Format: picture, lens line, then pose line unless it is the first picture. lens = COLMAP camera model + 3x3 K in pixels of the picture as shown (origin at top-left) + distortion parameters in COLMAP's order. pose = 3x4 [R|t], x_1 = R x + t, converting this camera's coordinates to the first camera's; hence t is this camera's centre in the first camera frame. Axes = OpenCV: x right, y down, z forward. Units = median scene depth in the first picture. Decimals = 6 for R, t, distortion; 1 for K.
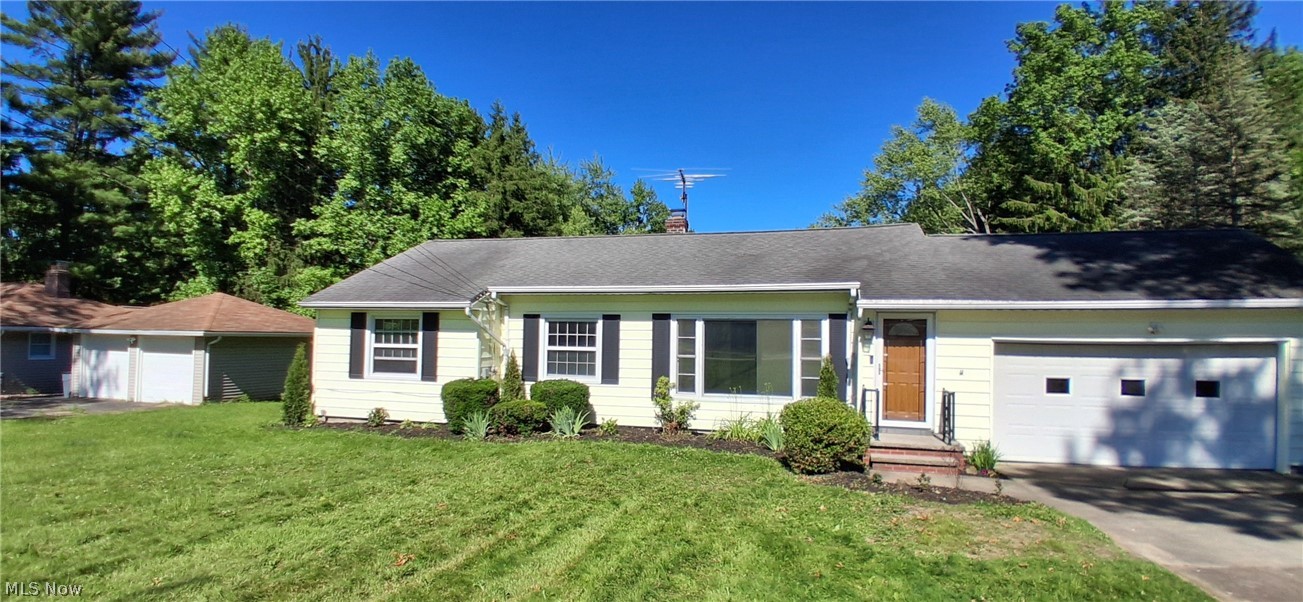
lens RADIAL K [[658.0, 0, 651.5], [0, 658.0, 301.0], [0, 0, 1]] dist [-0.001100, -0.043749]
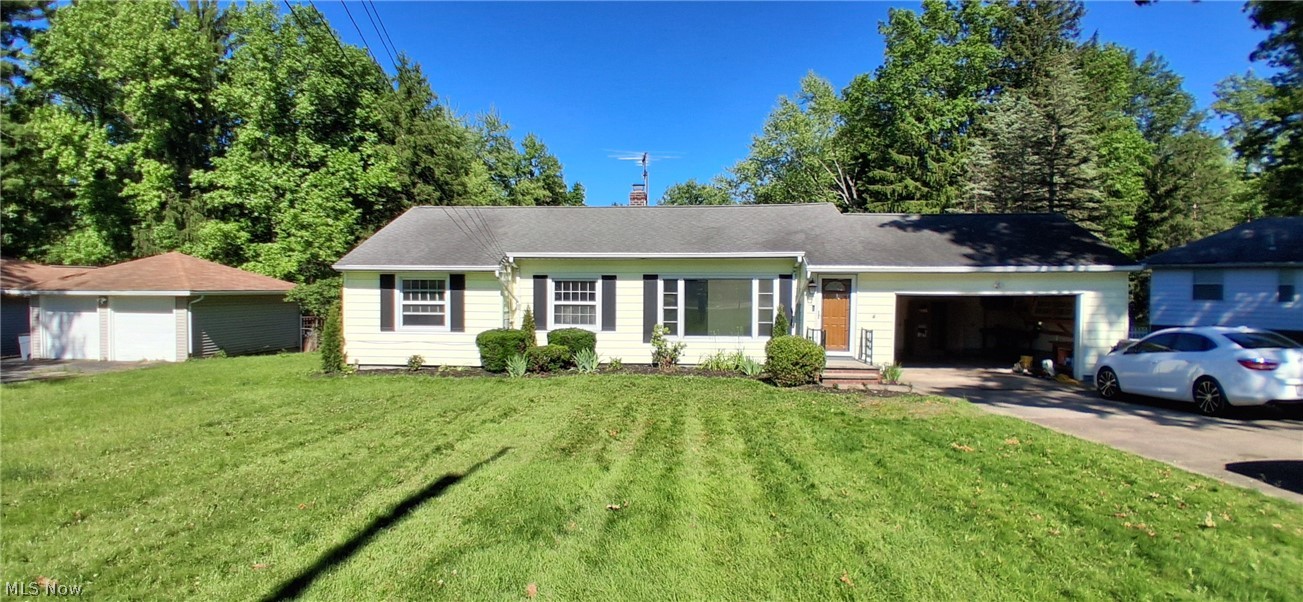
lens RADIAL K [[667.7, 0, 647.2], [0, 667.7, 312.4], [0, 0, 1]] dist [-0.001439, -0.045587]
pose [[0.979160, -0.016477, 0.202421, -0.108150], [-0.002644, 0.995585, 0.093831, -0.012344], [-0.203073, -0.092411, 0.974793, -0.110922]]
